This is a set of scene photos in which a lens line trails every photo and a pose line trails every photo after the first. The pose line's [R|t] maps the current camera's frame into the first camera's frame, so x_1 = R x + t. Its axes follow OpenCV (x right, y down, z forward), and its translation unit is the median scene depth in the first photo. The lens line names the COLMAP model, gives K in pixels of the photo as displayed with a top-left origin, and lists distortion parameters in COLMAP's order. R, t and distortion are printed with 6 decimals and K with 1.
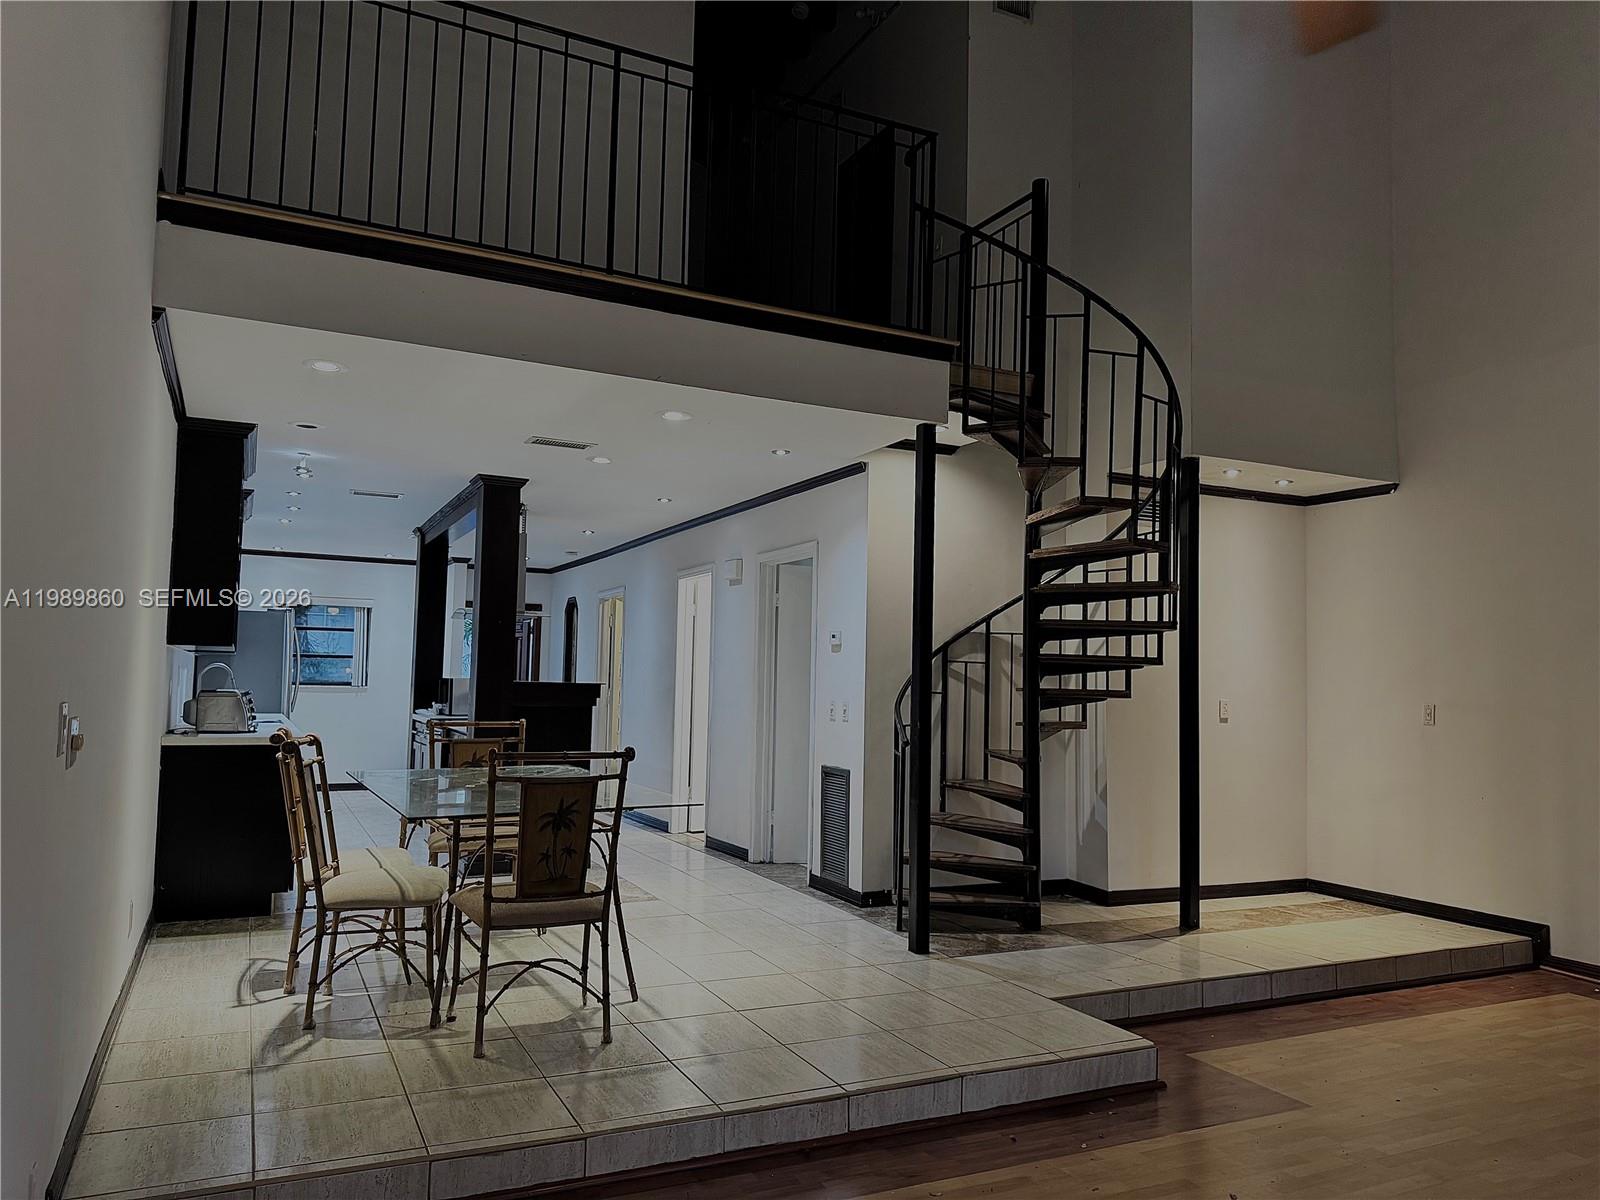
lens RADIAL K [[1135.6, 0, 802.5], [0, 1135.6, 603.4], [0, 0, 1]] dist [0.029470, -0.024890]
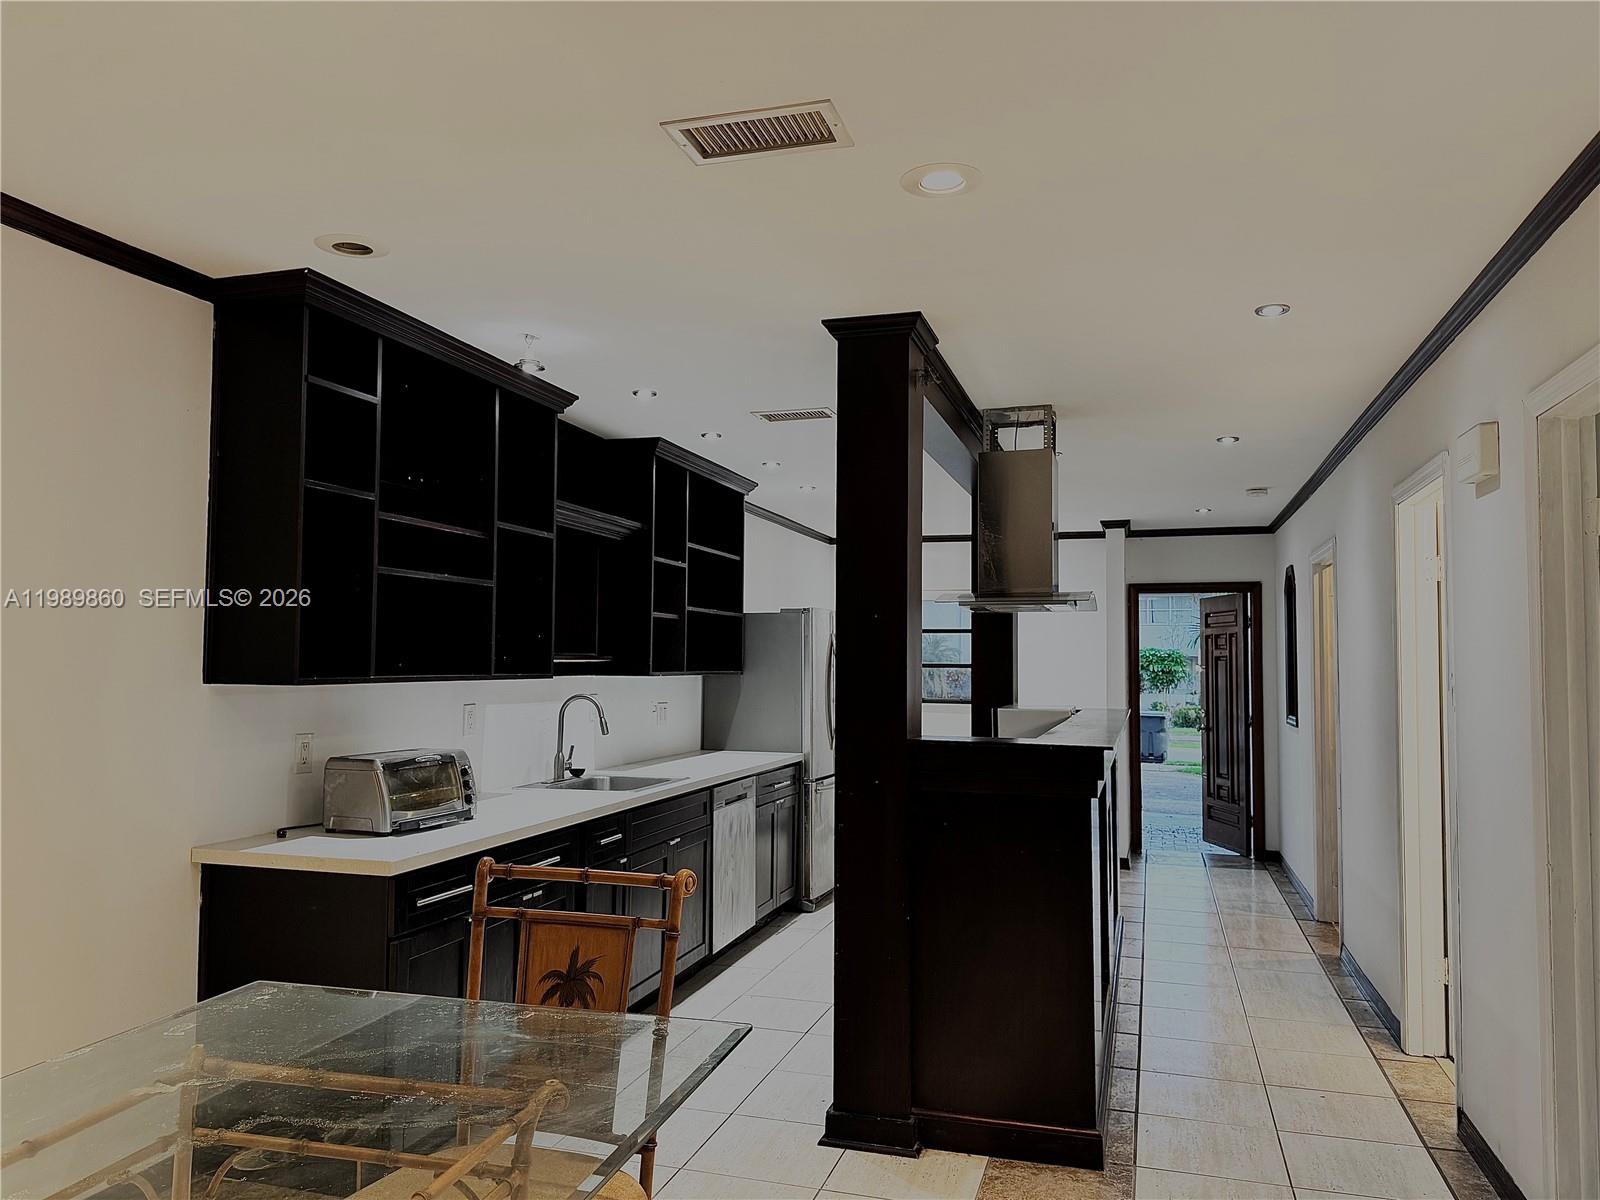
lens RADIAL K [[1135.6, 0, 792.5], [0, 1135.6, 598.0], [0, 0, 1]] dist [0.029470, -0.024890]
pose [[0.737385, -0.057022, -0.673061, 0.028286], [0.056476, 0.998146, -0.022689, 0.015722], [0.673107, -0.021281, 0.739239, 0.513416]]
